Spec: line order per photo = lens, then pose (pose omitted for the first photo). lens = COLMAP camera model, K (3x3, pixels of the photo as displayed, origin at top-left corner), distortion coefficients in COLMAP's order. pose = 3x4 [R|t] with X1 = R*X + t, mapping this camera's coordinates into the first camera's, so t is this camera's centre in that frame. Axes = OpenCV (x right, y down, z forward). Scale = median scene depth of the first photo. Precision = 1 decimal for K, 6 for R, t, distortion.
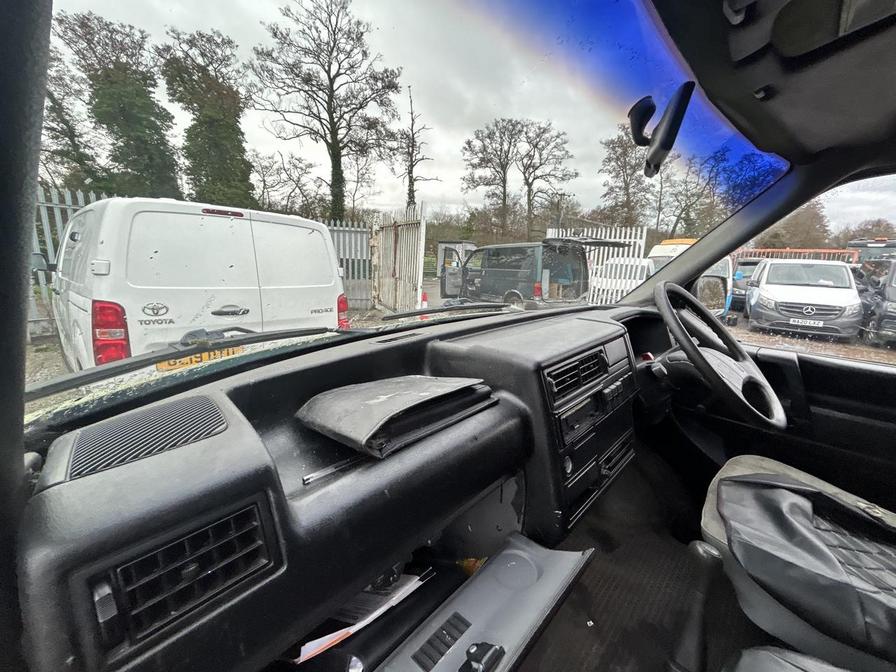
lens RADIAL K [[363.1, 0, 449.8], [0, 363.1, 336.4], [0, 0, 1]] dist [-0.001008, 0.000343]
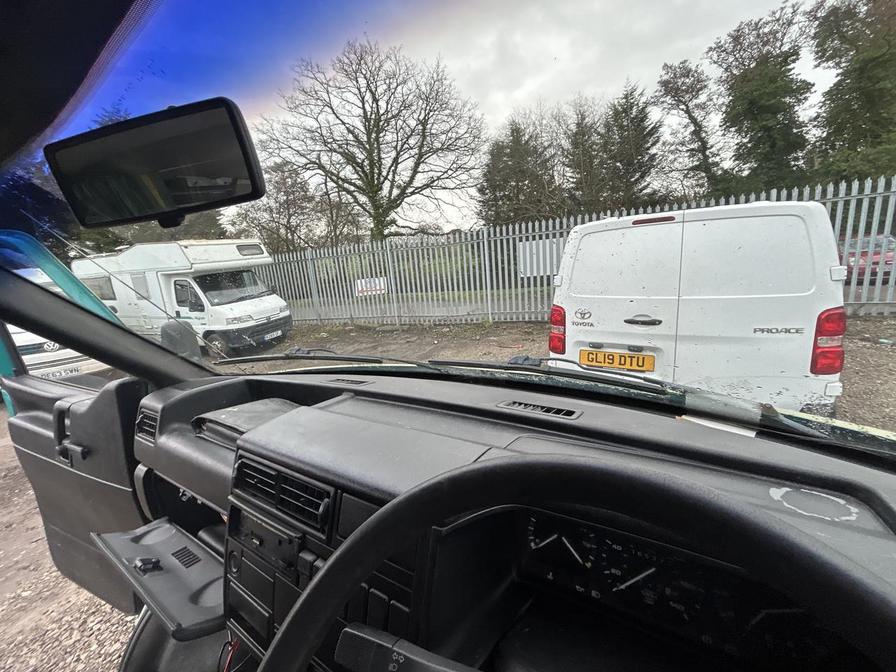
lens RADIAL K [[363.1, 0, 448.3], [0, 363.1, 337.6], [0, 0, 1]] dist [-0.001008, 0.000343]
pose [[0.164395, 0.146279, -0.975488, 0.032792], [-0.118496, 0.984710, 0.127692, -0.010165], [0.979251, 0.094599, 0.179215, 0.035603]]
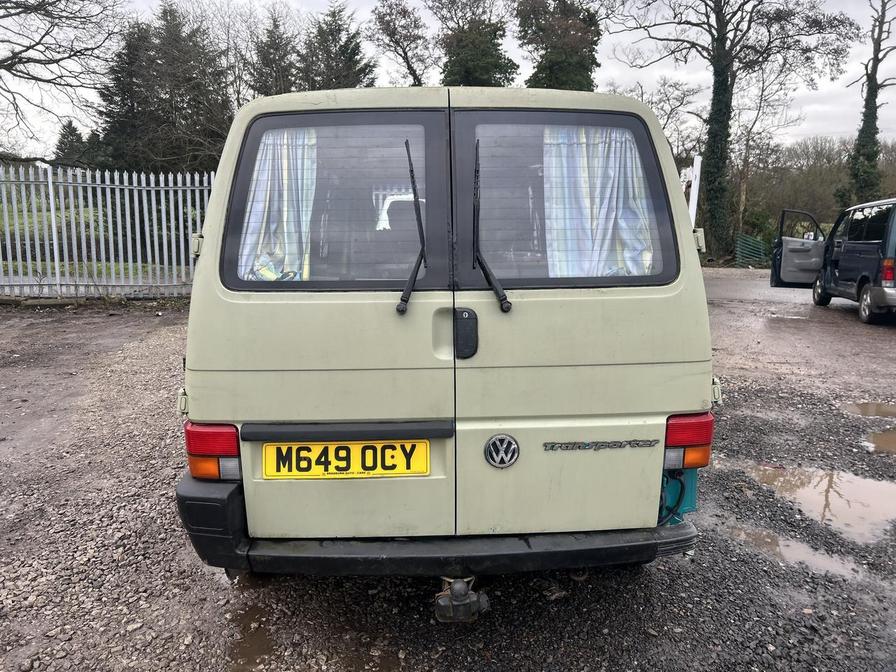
lens RADIAL K [[672.7, 0, 446.7], [0, 672.7, 326.8], [0, 0, 1]] dist [0.045148, -0.046522]
pose [[0.726131, 0.075935, -0.683351, 0.184962], [-0.132650, 0.990682, -0.030867, 0.038632], [0.674640, 0.113060, 0.729437, -0.136179]]
